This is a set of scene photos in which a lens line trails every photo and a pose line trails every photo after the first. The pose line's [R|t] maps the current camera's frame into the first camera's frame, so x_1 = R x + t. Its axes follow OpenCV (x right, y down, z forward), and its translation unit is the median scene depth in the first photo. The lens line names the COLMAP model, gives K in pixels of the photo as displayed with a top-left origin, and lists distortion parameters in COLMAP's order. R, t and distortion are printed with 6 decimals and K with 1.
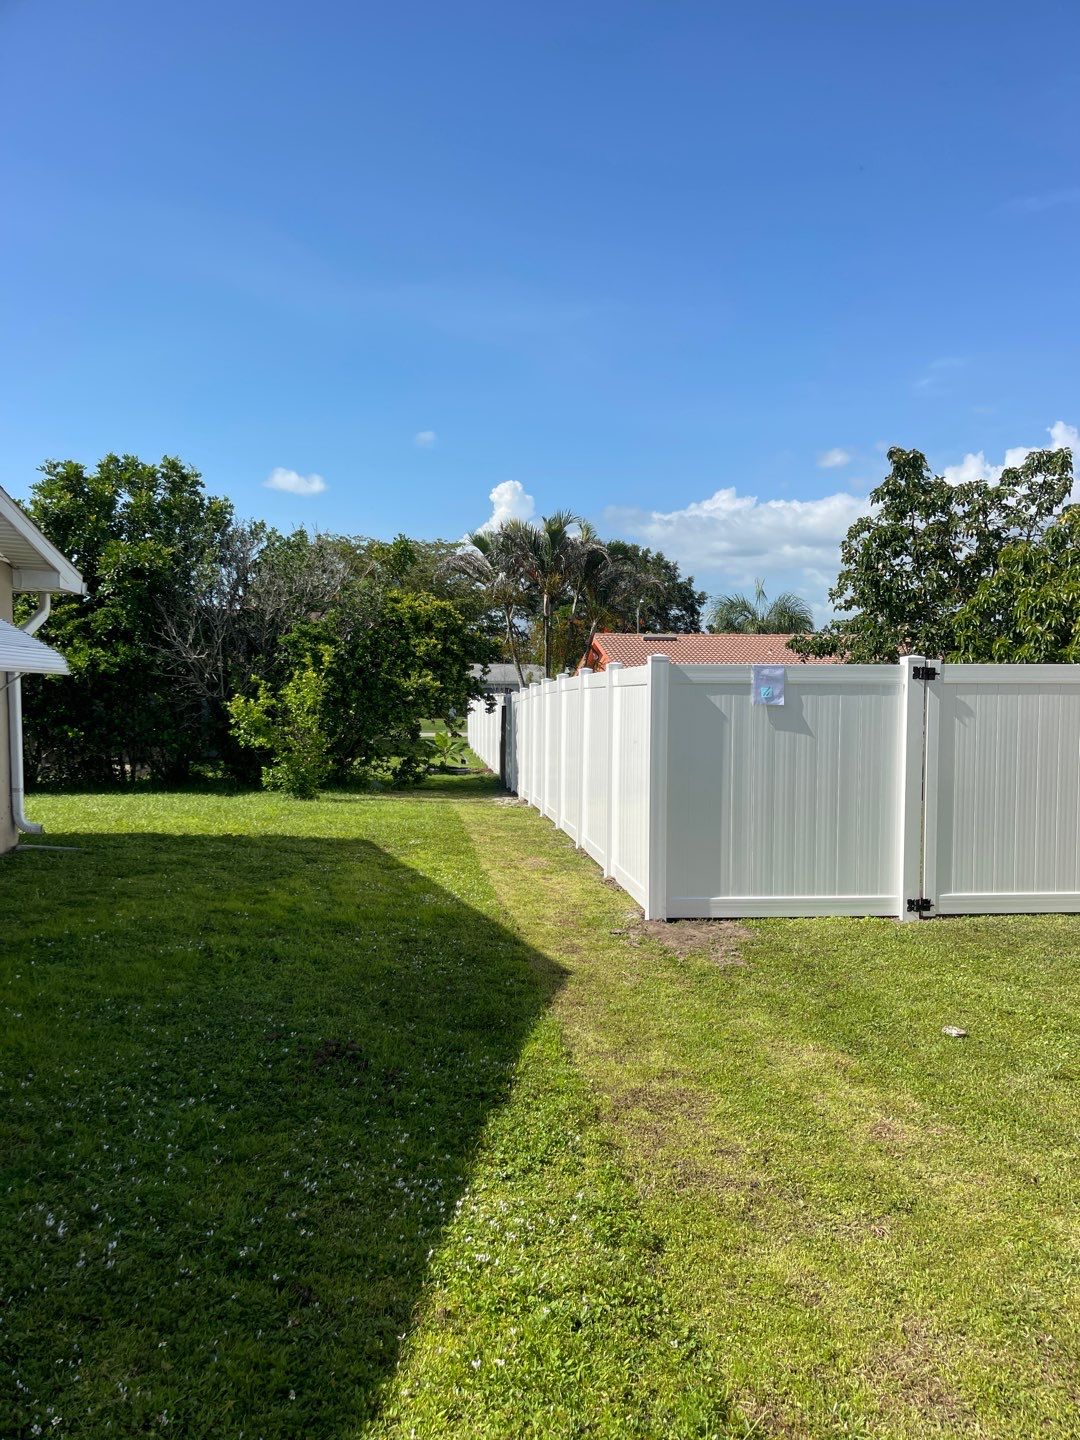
lens RADIAL K [[1082.8, 0, 543.7], [0, 1082.8, 734.8], [0, 0, 1]] dist [0.062271, -0.087118]
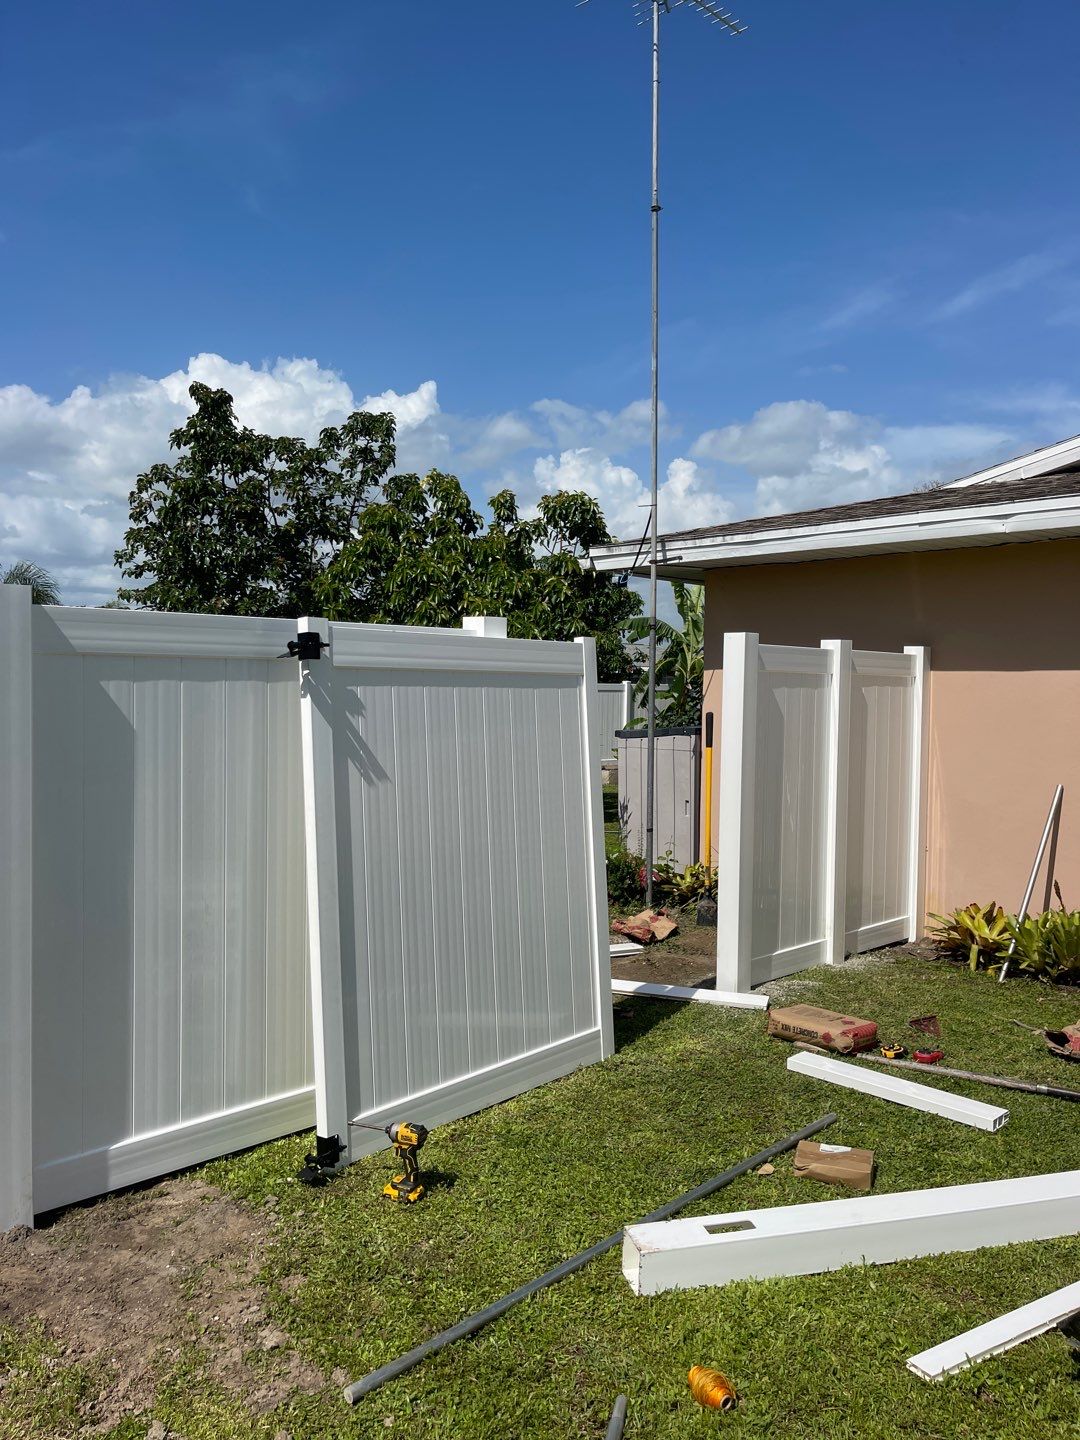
lens RADIAL K [[1082.8, 0, 537.1], [0, 1082.8, 721.0], [0, 0, 1]] dist [0.062271, -0.087118]
pose [[0.781468, -0.018859, 0.623660, 0.001797], [0.019094, 0.999798, 0.006308, -0.008057], [-0.623653, 0.006979, 0.781670, 0.205404]]
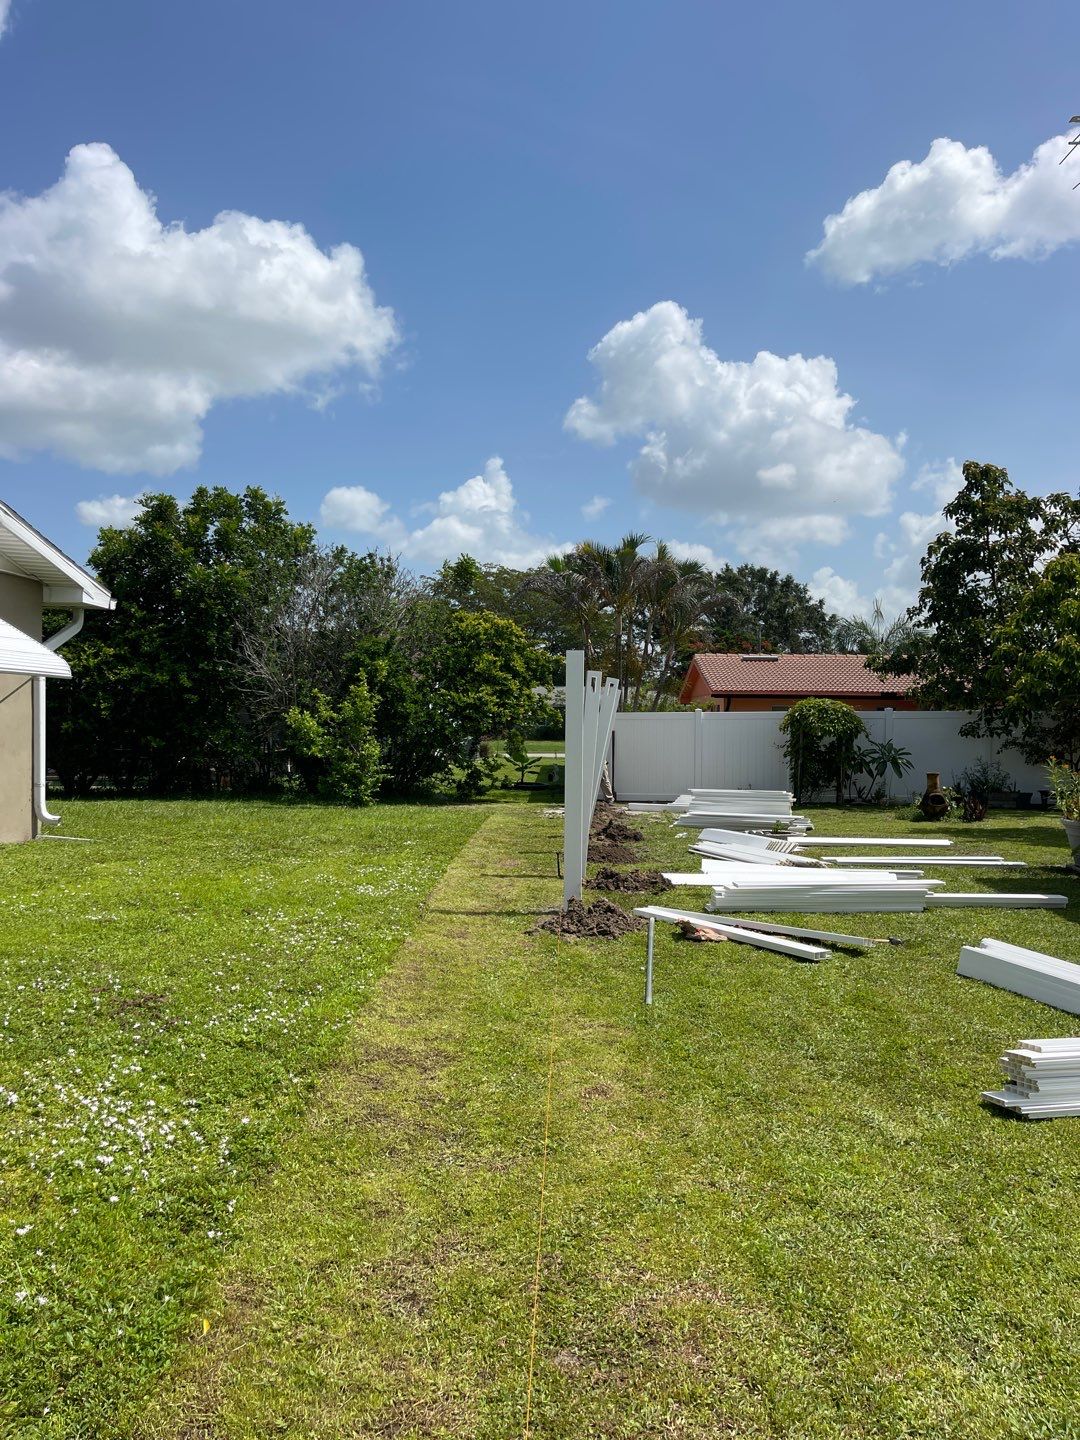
lens RADIAL K [[1082.8, 0, 545.7], [0, 1082.8, 718.2], [0, 0, 1]] dist [0.062271, -0.087118]
pose [[0.991163, 0.007007, -0.132467, 0.080398], [-0.012097, 0.999217, -0.037658, 0.008583], [0.132100, 0.038928, 0.990472, -0.012058]]
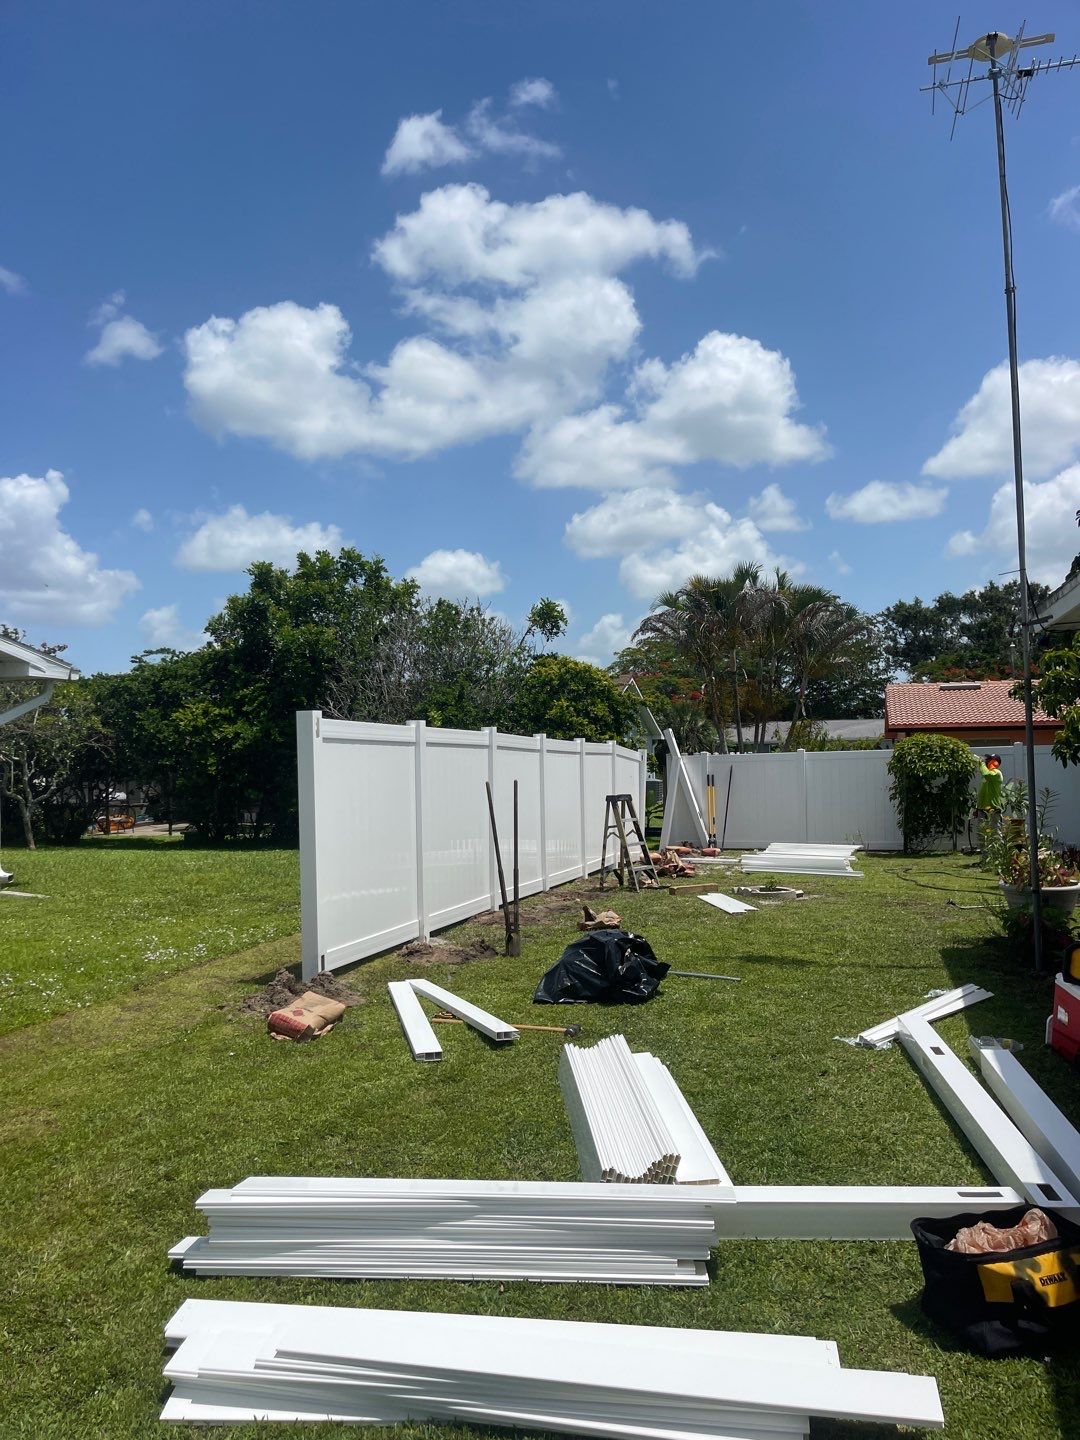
lens RADIAL K [[1082.8, 0, 542.1], [0, 1082.8, 726.2], [0, 0, 1]] dist [0.062271, -0.087118]
pose [[0.919317, -0.028327, -0.392497, 0.257546], [0.003511, 0.997957, -0.063800, -0.000571], [0.393503, 0.057274, 0.917538, 0.059913]]
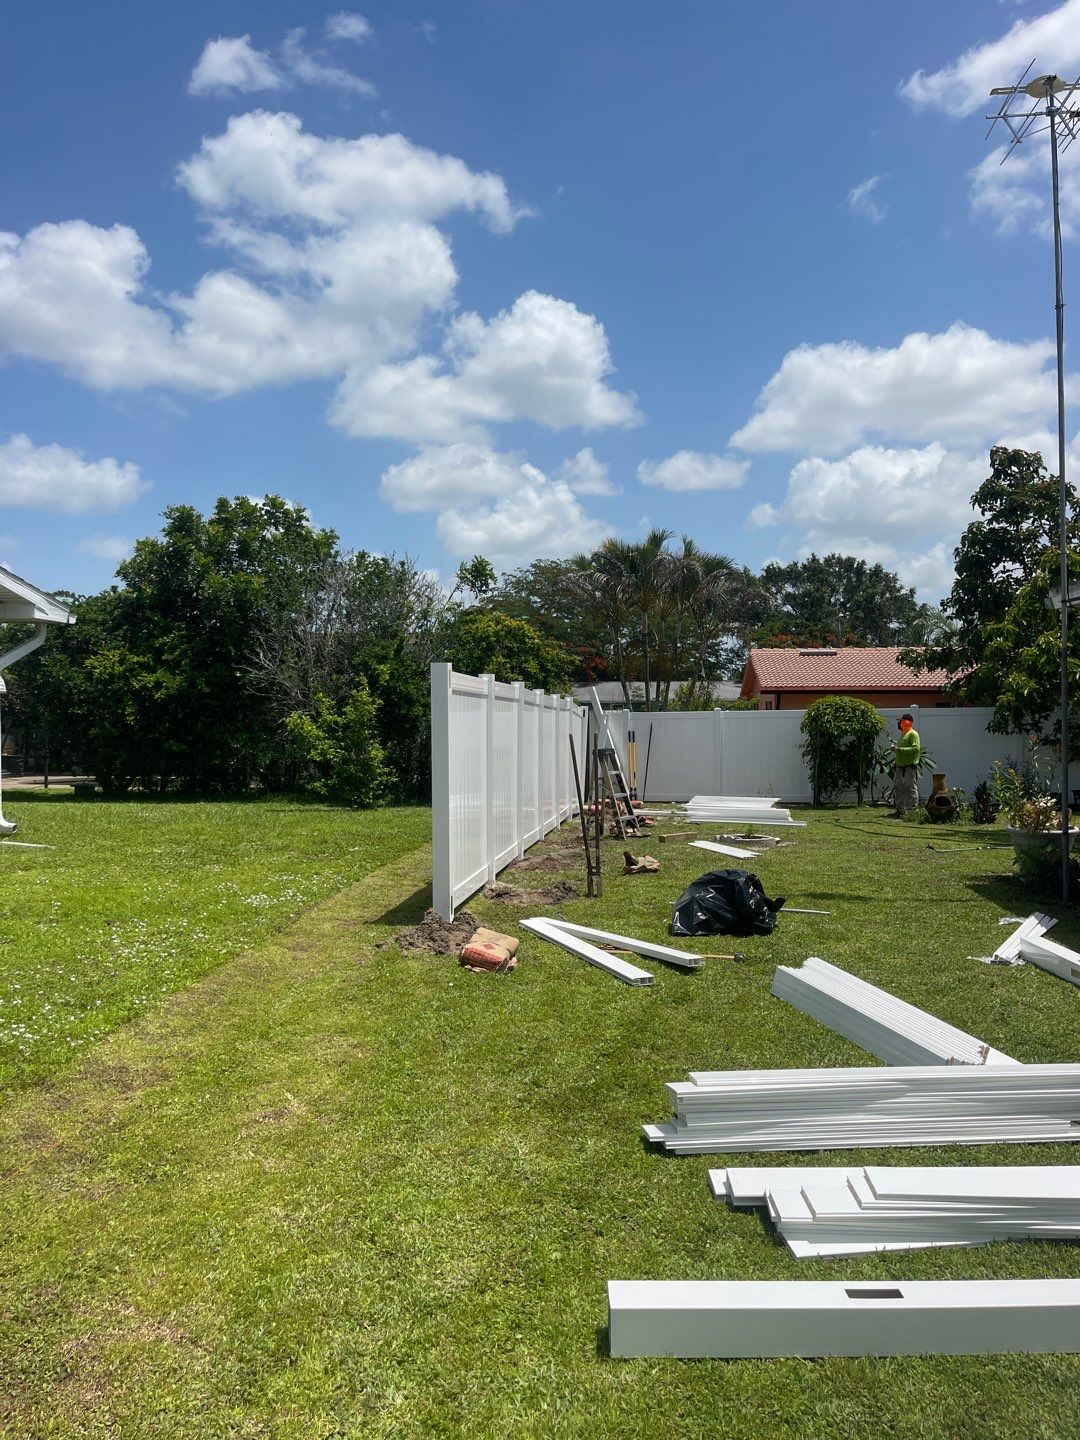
lens RADIAL K [[1082.8, 0, 544.2], [0, 1082.8, 714.5], [0, 0, 1]] dist [0.062271, -0.087118]
pose [[0.973742, -0.002722, -0.227639, 0.162262], [-0.005422, 0.999368, -0.035145, 0.001981], [0.227591, 0.035456, 0.973111, 0.003341]]
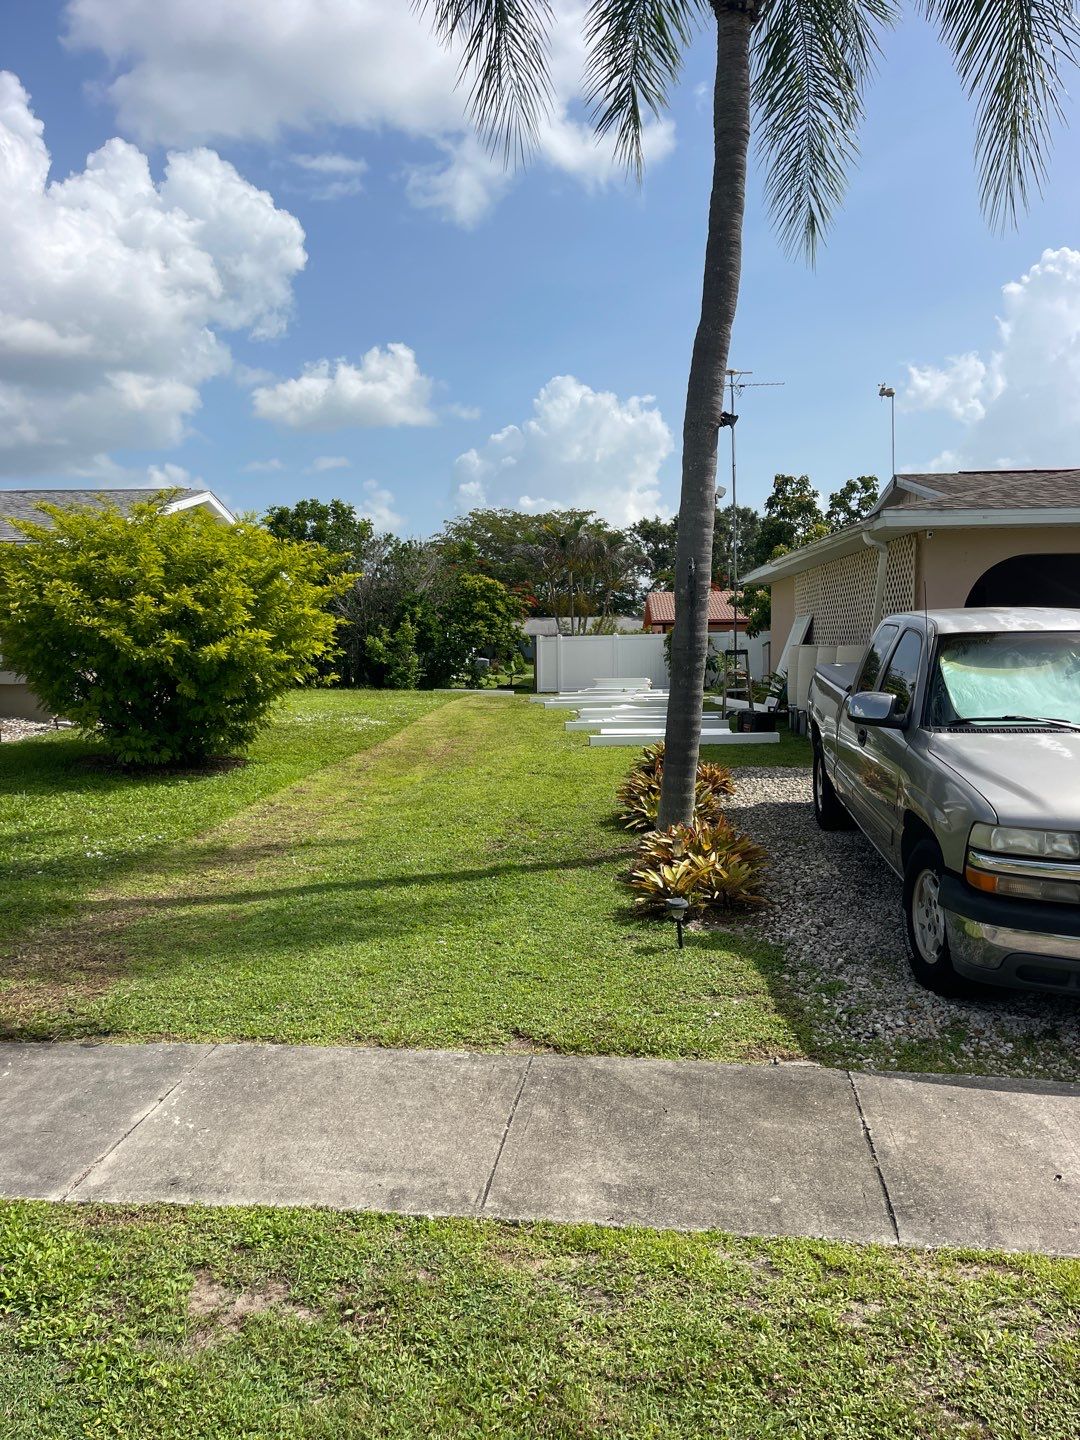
lens RADIAL K [[1086.4, 0, 545.6], [0, 1086.4, 732.1], [0, 0, 1]] dist [0.044000, -0.013916]
pose [[0.987123, 0.001921, -0.159950, 0.251001], [0.004505, 0.999197, 0.039803, 0.044553], [0.159898, -0.040011, 0.986322, -0.637115]]
